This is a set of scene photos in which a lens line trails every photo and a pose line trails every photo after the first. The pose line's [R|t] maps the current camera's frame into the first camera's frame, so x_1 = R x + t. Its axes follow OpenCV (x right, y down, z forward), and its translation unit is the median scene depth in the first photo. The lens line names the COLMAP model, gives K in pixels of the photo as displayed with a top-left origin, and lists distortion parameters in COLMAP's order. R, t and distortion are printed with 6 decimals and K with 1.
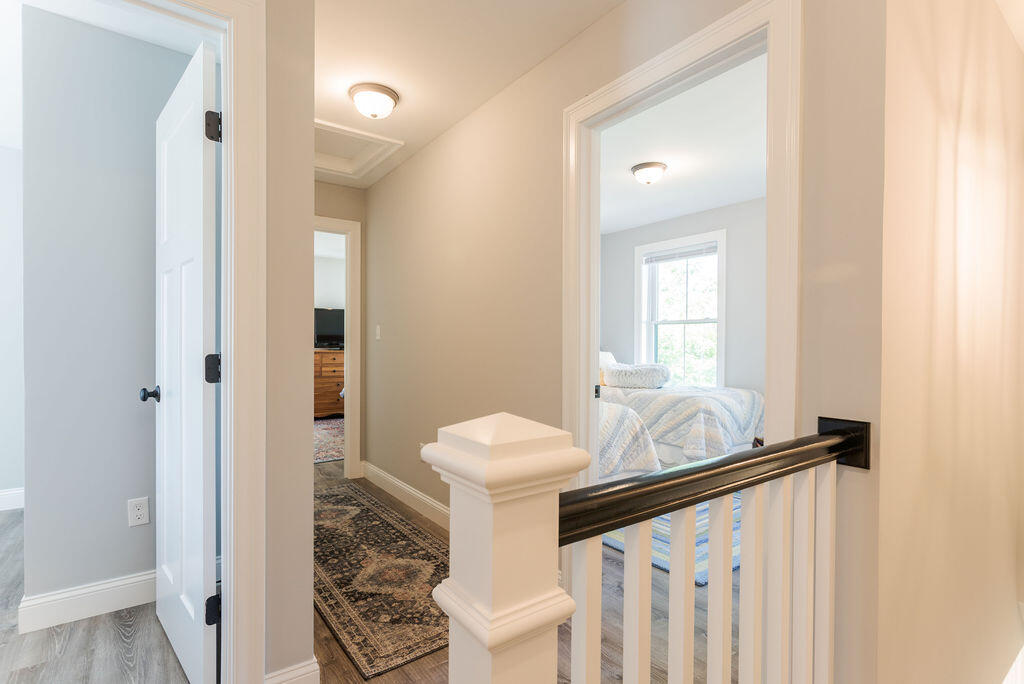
lens RADIAL K [[486.1, 0, 512.0], [0, 486.1, 342.0], [0, 0, 1]] dist [0.007858, 0.000213]
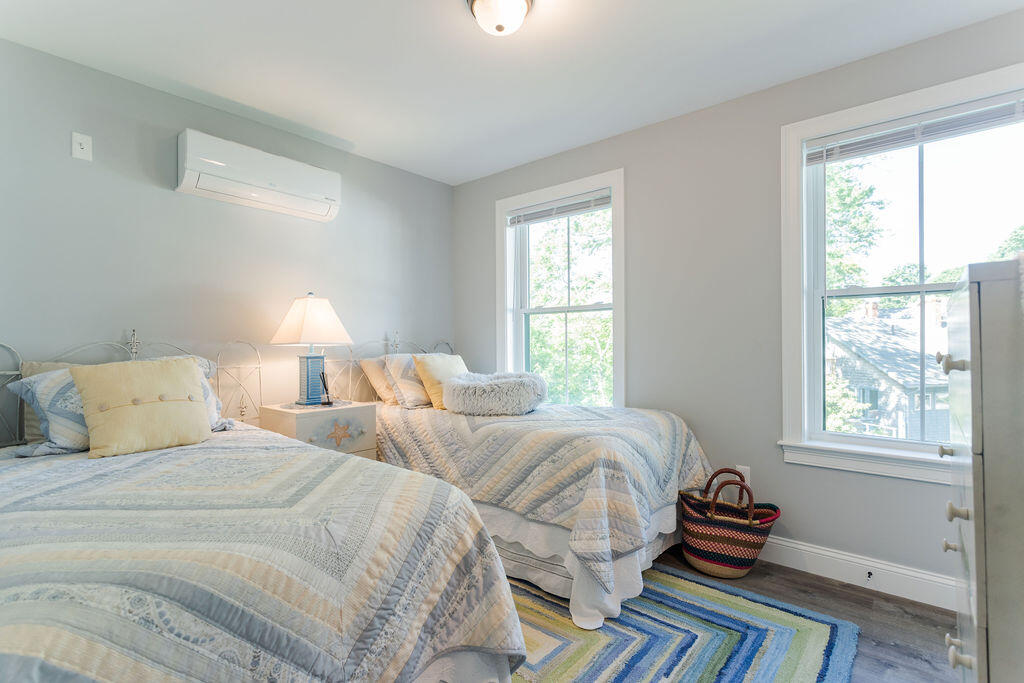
lens RADIAL K [[486.1, 0, 512.0], [0, 486.1, 341.5], [0, 0, 1]] dist [0.007858, 0.000213]
pose [[0.971825, -0.011426, 0.235428, 0.156246], [0.012330, 0.999921, -0.002370, 0.005840], [-0.235382, 0.005206, 0.971889, 0.463196]]
